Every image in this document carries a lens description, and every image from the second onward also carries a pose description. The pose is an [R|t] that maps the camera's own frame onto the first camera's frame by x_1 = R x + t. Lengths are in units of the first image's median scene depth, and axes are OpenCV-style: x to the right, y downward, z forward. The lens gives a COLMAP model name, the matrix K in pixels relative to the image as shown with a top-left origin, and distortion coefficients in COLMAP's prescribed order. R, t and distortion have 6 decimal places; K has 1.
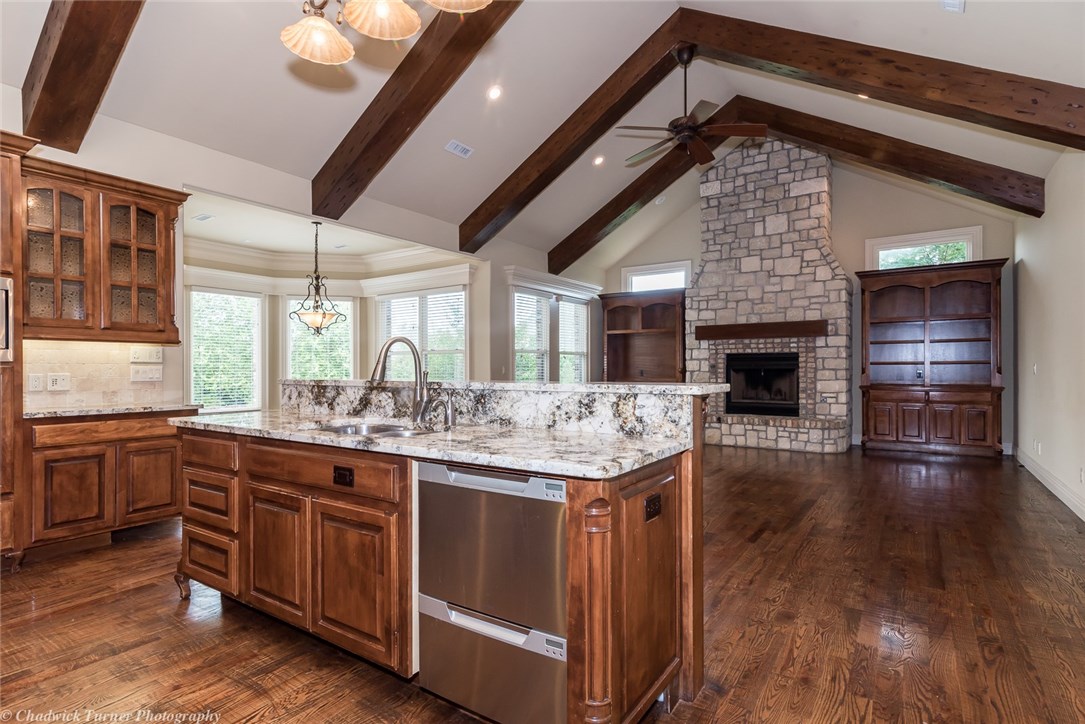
lens RADIAL K [[567.2, 0, 519.5], [0, 567.2, 366.8], [0, 0, 1]] dist [0.006468, 0.000197]
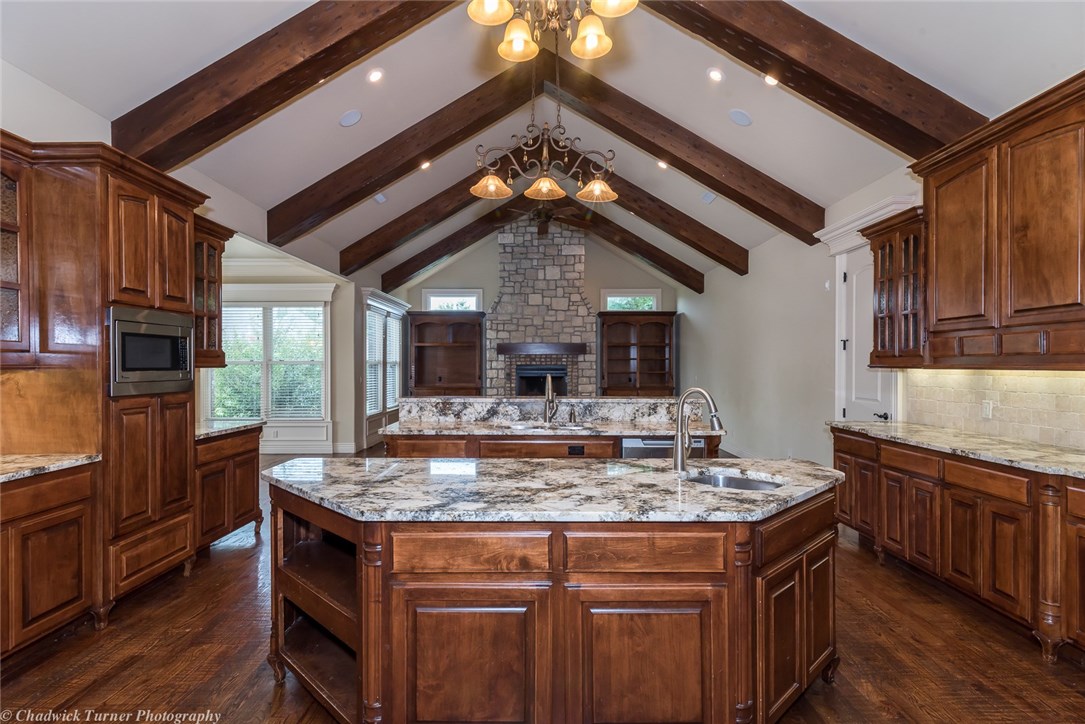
lens RADIAL K [[567.2, 0, 548.1], [0, 567.2, 363.0], [0, 0, 1]] dist [0.006468, 0.000197]
pose [[0.812875, 0.007033, 0.582396, -0.372360], [-0.005484, 0.999975, -0.004421, -0.023695], [-0.582412, 0.000400, 0.812893, -0.126677]]
